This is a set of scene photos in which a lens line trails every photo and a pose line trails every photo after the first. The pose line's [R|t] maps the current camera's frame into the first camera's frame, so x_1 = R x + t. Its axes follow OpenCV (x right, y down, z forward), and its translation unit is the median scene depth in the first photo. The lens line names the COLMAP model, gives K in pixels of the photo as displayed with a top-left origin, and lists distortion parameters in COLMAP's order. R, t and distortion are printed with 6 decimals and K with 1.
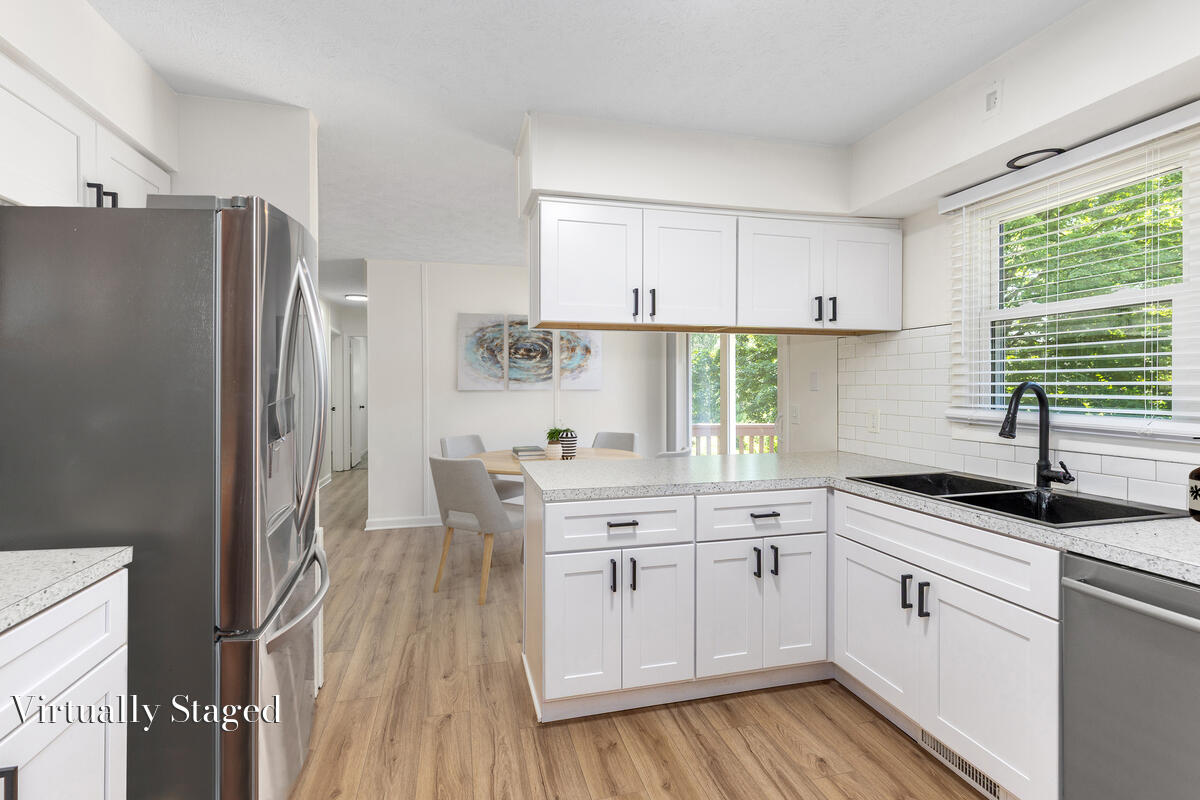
lens RADIAL K [[543.7, 0, 596.1], [0, 543.7, 391.4], [0, 0, 1]] dist [0.002047, 0.000261]
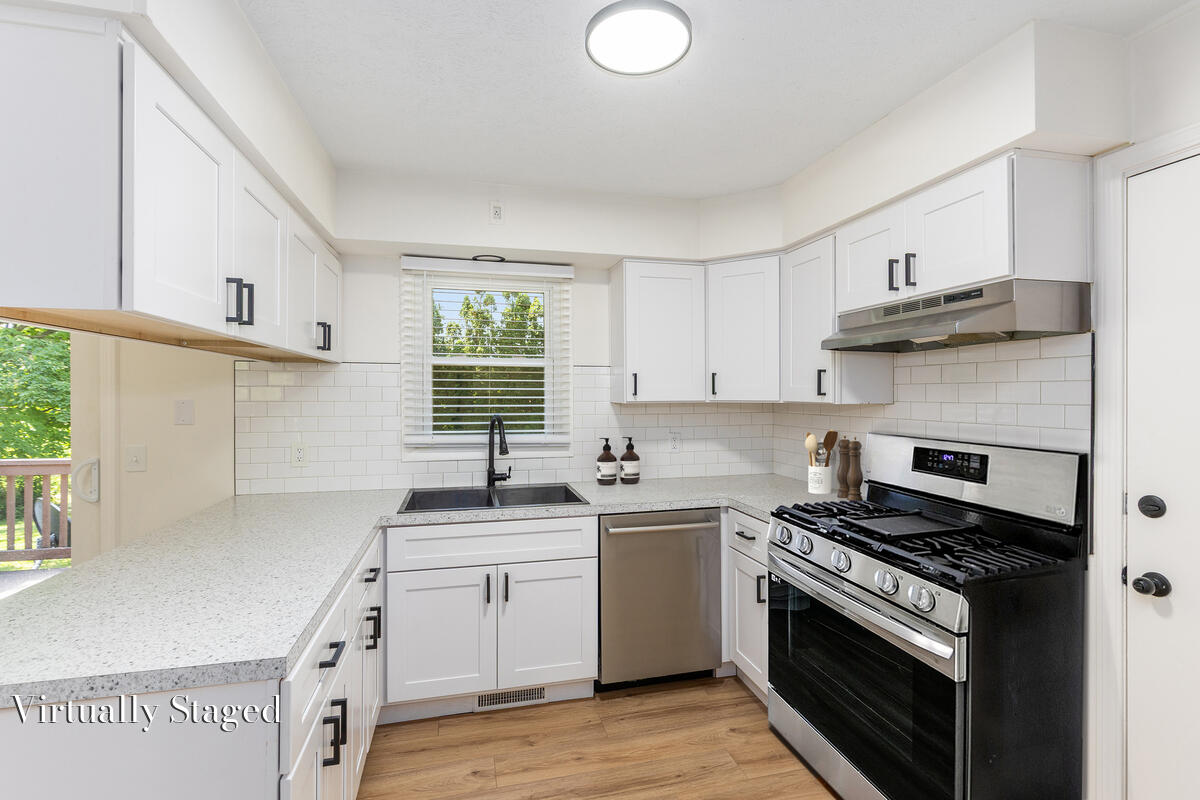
lens RADIAL K [[543.7, 0, 597.9], [0, 543.7, 395.9], [0, 0, 1]] dist [0.002047, 0.000261]
pose [[0.010674, -0.005782, 0.999926, -0.642324], [0.006179, 0.999965, 0.005716, -0.073744], [-0.999924, 0.006118, 0.010709, 0.720802]]
